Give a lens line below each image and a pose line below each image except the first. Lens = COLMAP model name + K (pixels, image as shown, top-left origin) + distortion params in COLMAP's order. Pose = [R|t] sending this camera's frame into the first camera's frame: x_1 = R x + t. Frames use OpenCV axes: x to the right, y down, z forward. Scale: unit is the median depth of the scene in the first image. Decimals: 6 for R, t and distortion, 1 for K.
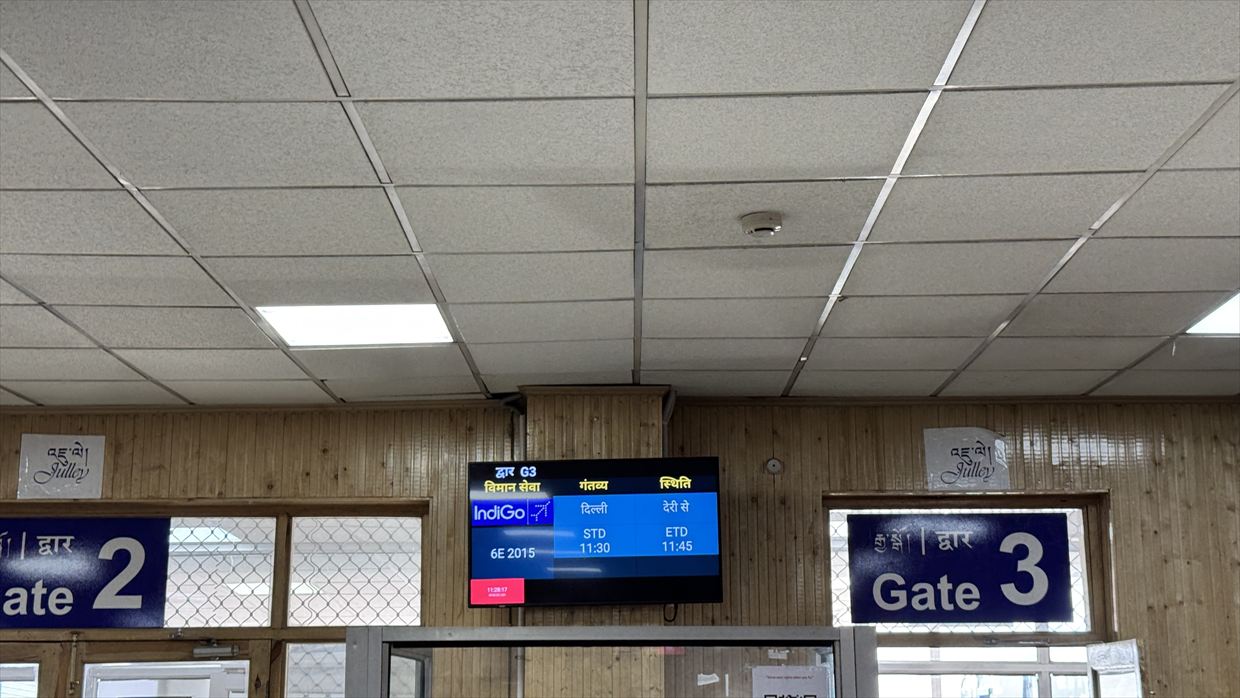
lens RADIAL K [[1528.1, 0, 621.0], [0, 1528.1, 349.0], [0, 0, 1]] dist [0.042054, 0.000000]
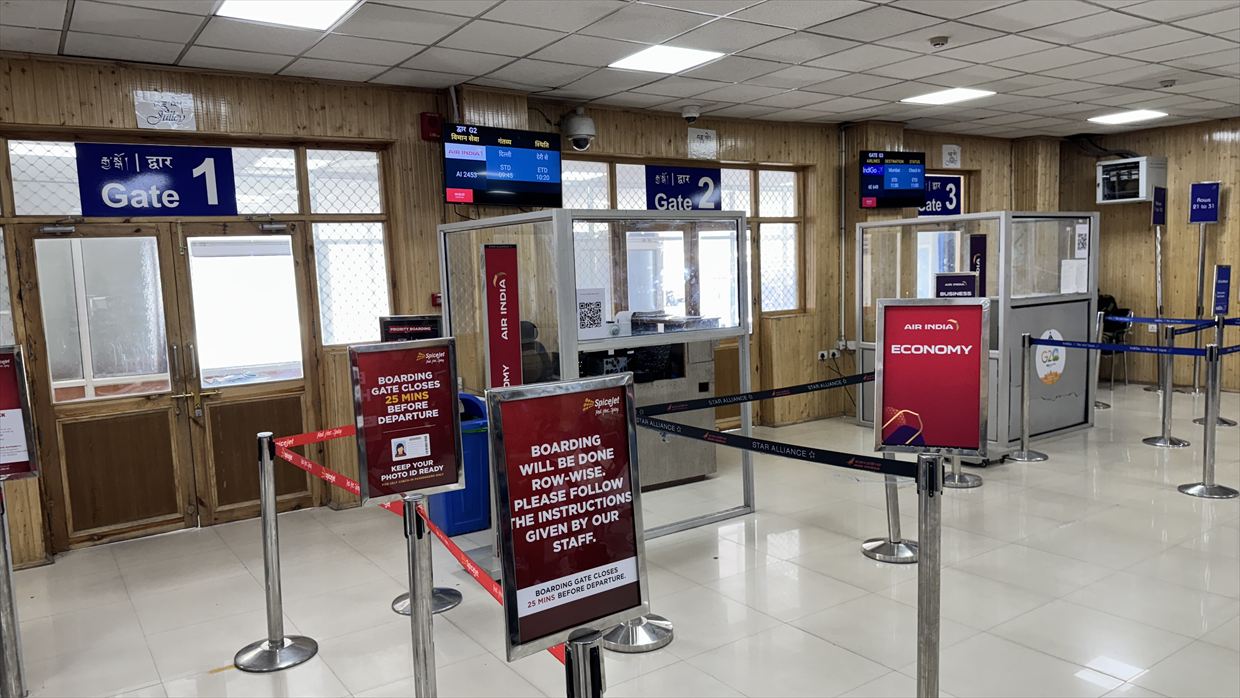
lens RADIAL K [[876.4, 0, 618.2], [0, 876.4, 350.6], [0, 0, 1]] dist [0.025811, -0.016581]
pose [[0.822598, -0.083297, 0.562489, -0.594936], [-0.102751, 0.951153, 0.291120, 0.002334], [-0.559262, -0.297271, 0.773858, 0.003225]]
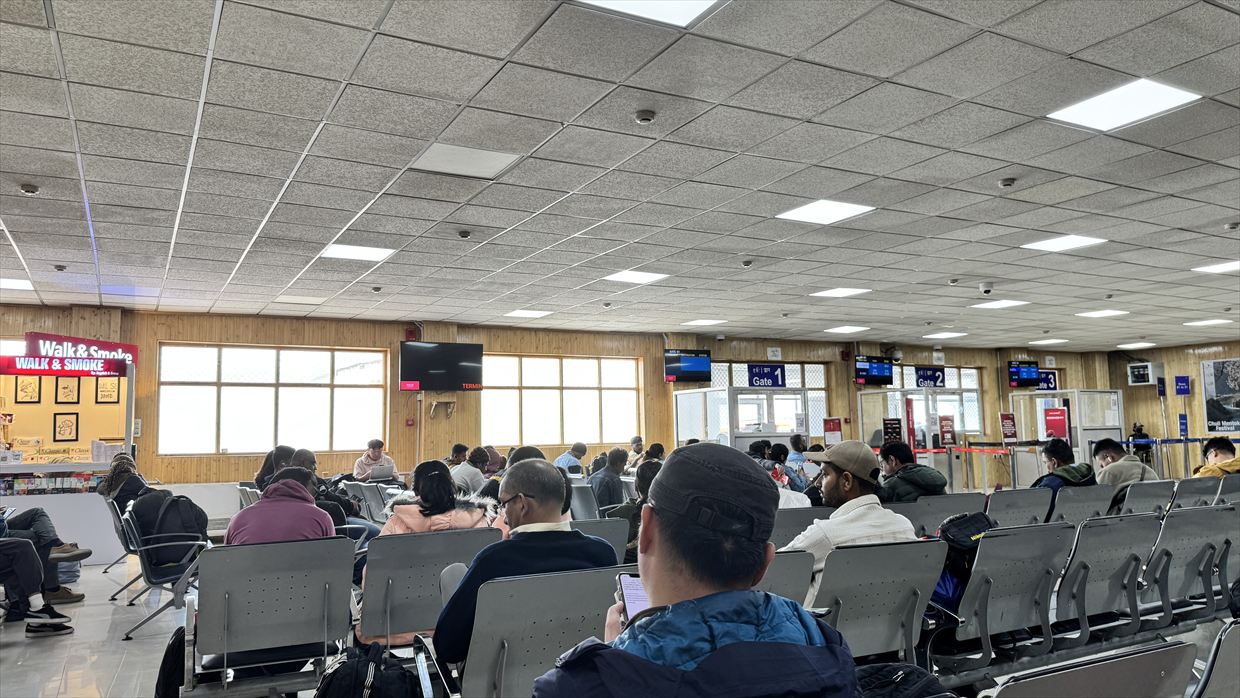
lens RADIAL K [[876.4, 0, 622.7], [0, 876.4, 350.1], [0, 0, 1]] dist [0.025811, -0.016581]
pose [[0.870093, 0.030952, 0.491914, -2.369762], [-0.097821, 0.989018, 0.110794, -0.204134], [-0.483083, -0.144520, 0.863565, -1.184701]]
